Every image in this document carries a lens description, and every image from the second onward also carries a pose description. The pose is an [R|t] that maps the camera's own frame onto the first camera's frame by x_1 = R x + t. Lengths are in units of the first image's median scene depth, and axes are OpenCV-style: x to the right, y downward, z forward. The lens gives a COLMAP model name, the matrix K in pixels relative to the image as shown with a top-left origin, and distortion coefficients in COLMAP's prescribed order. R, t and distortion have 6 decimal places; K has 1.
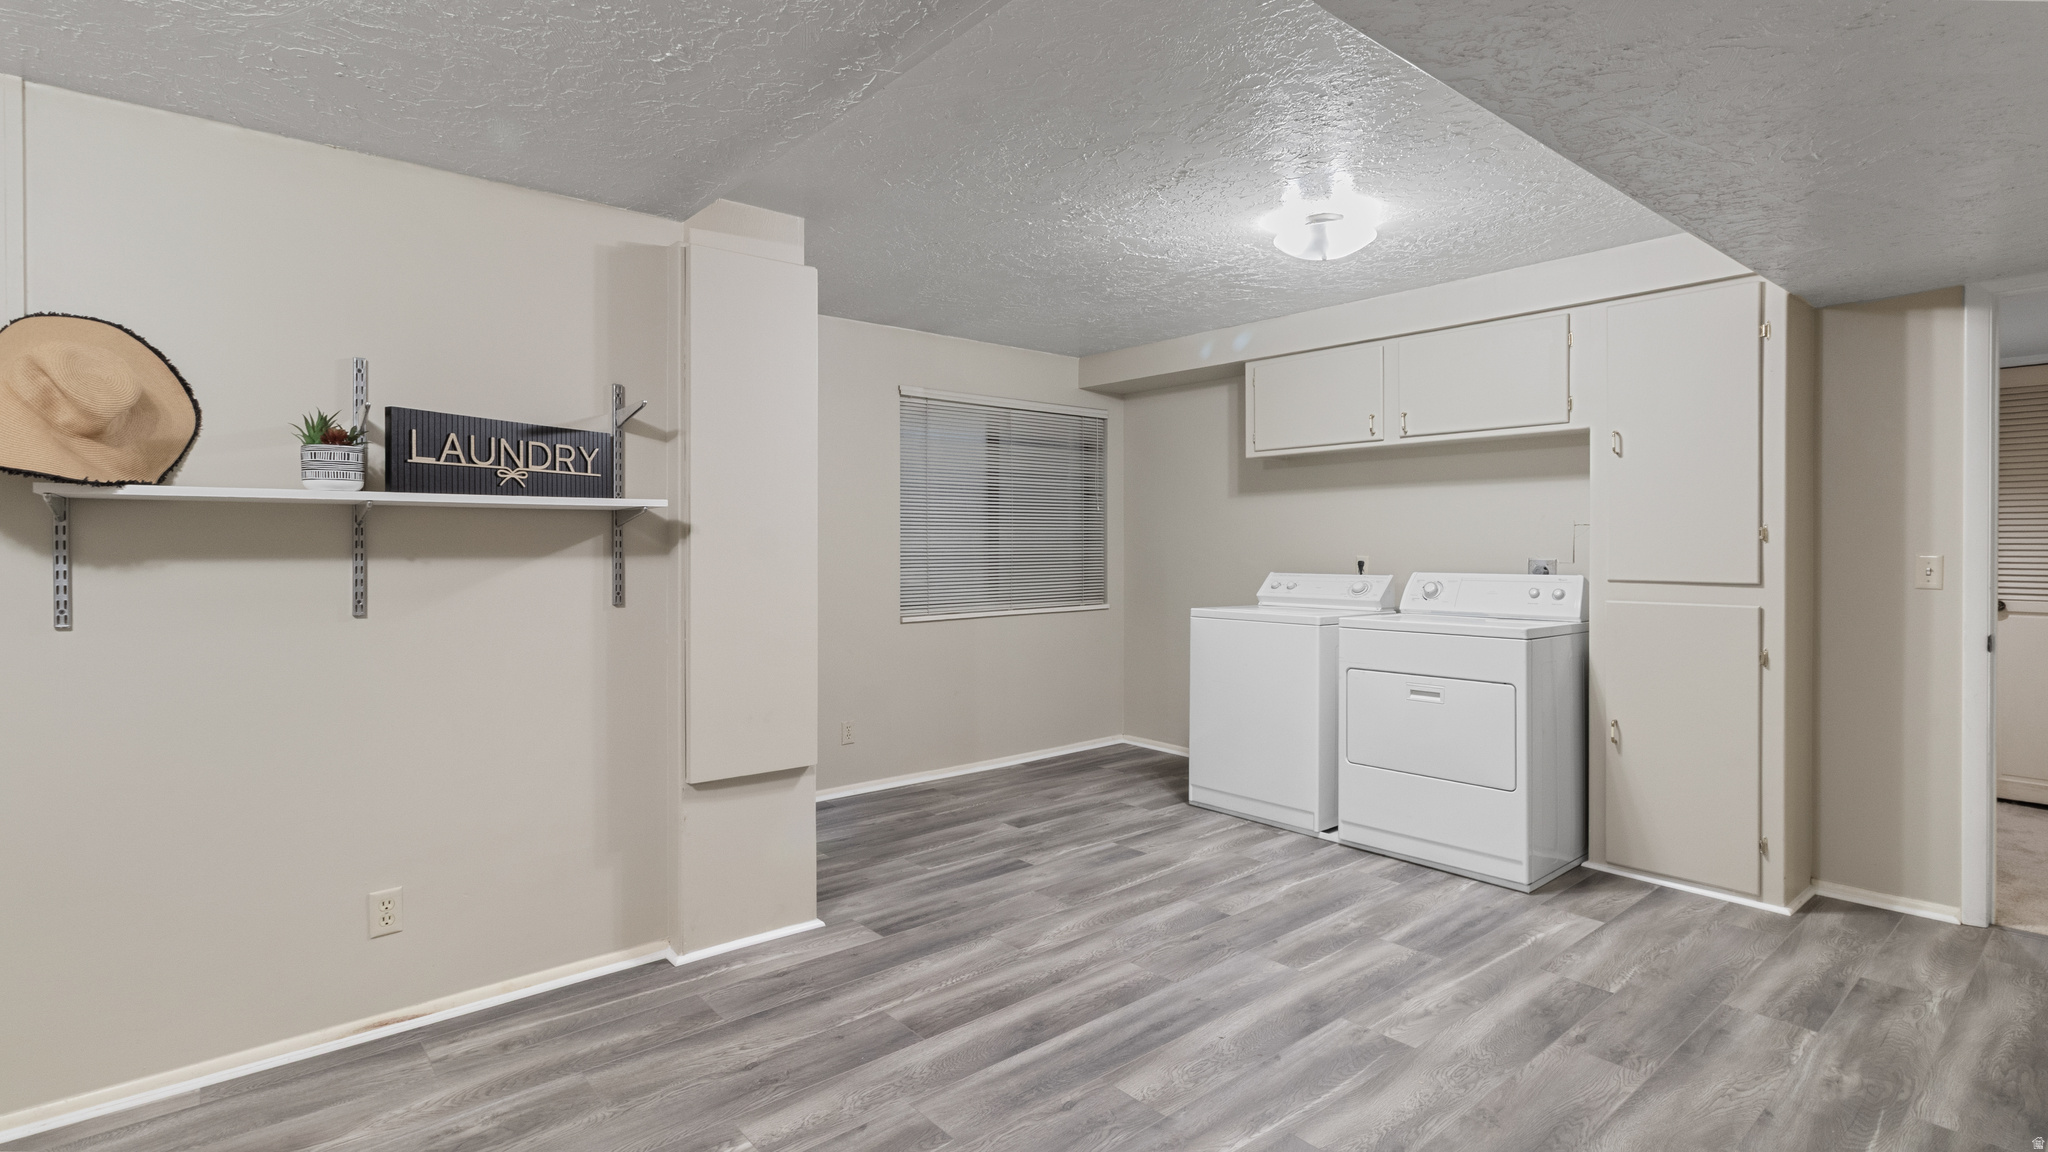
lens RADIAL K [[956.0, 0, 1068.0], [0, 956.0, 550.6], [0, 0, 1]] dist [0.003690, -0.001090]
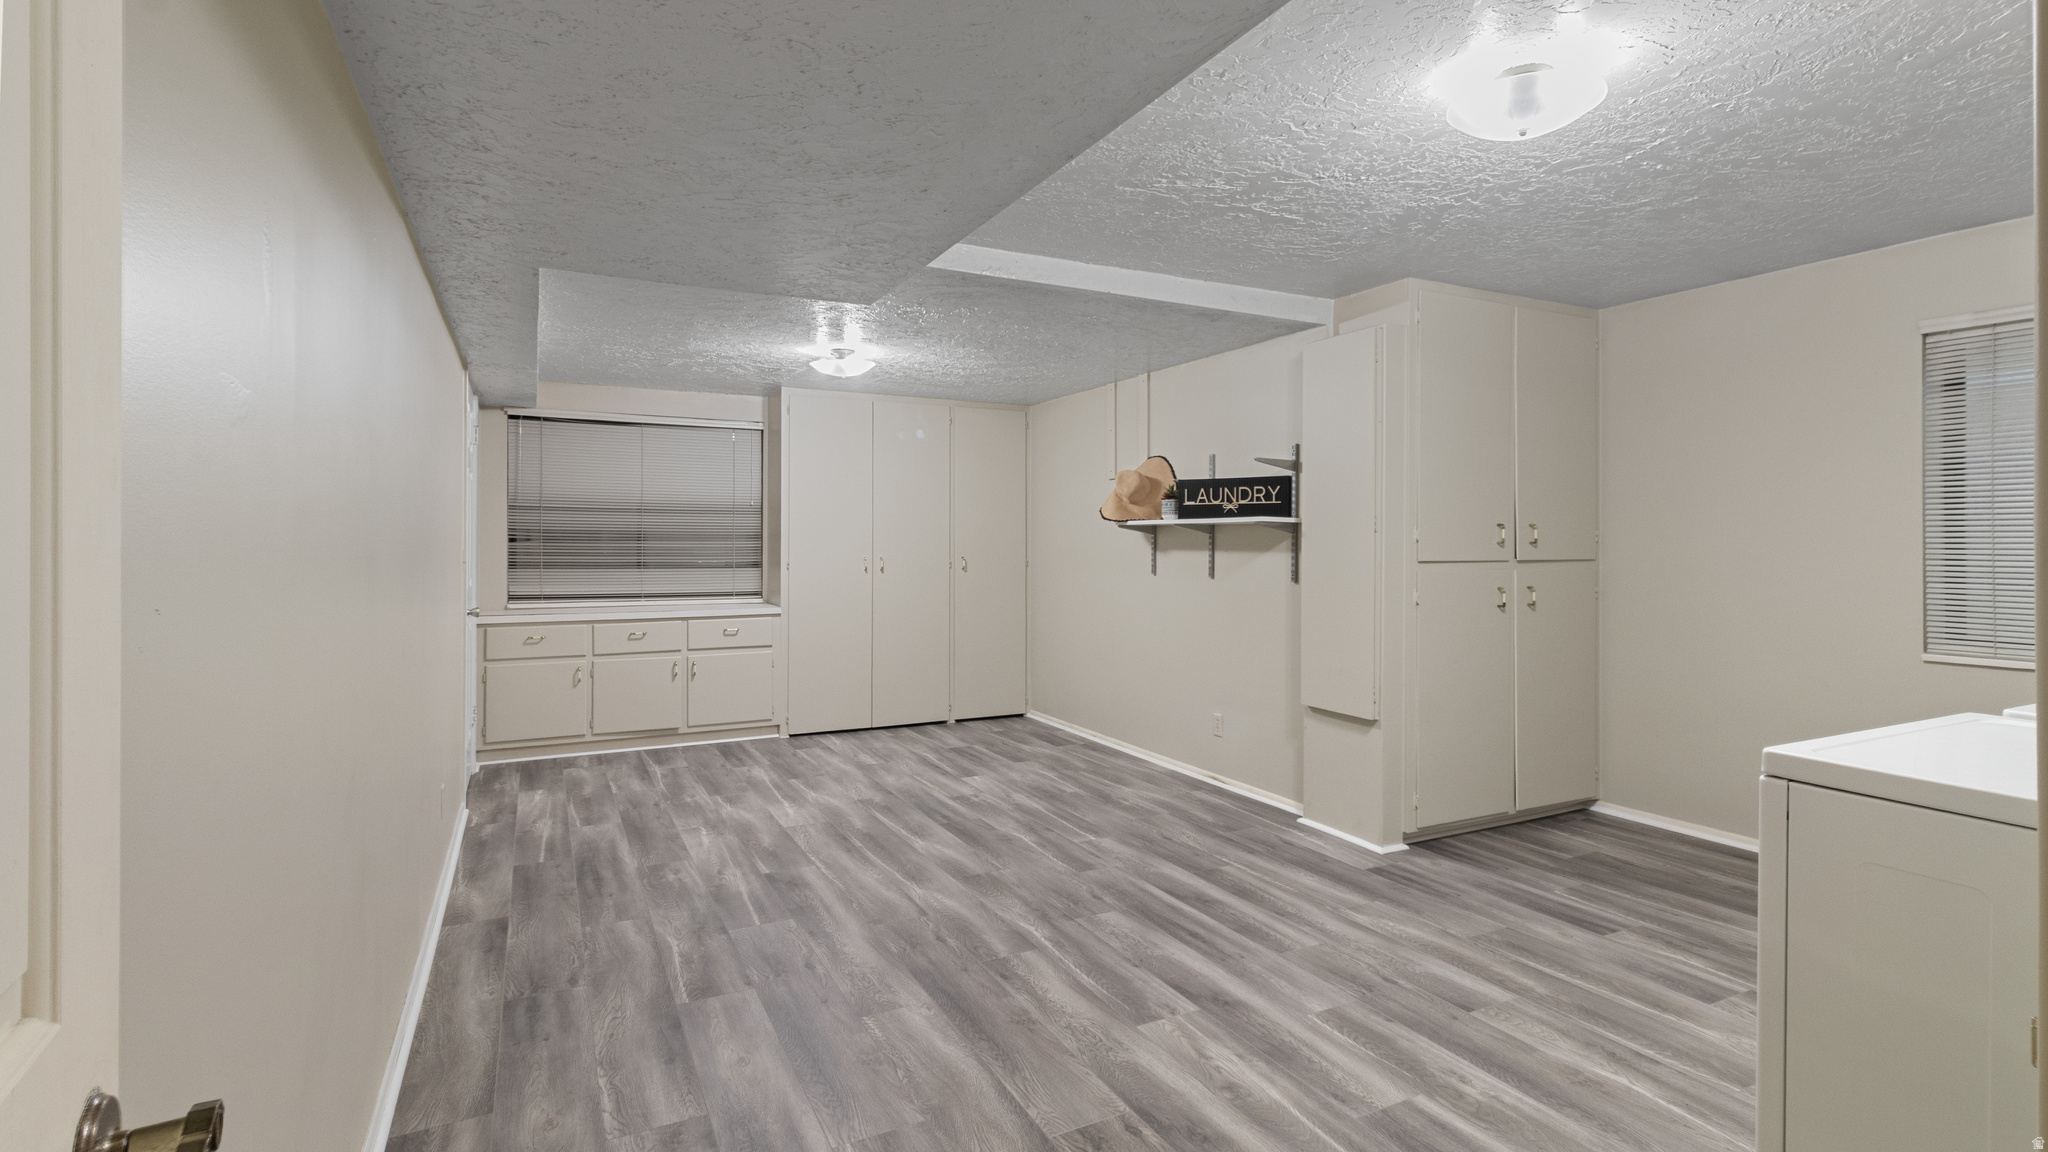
lens RADIAL K [[956.0, 0, 1026.5], [0, 956.0, 554.0], [0, 0, 1]] dist [0.003690, -0.001090]
pose [[-0.236023, 0.013894, -0.971648, 1.176368], [-0.011914, 0.999781, 0.017190, -0.012741], [0.971674, 0.015633, -0.235806, 0.940608]]
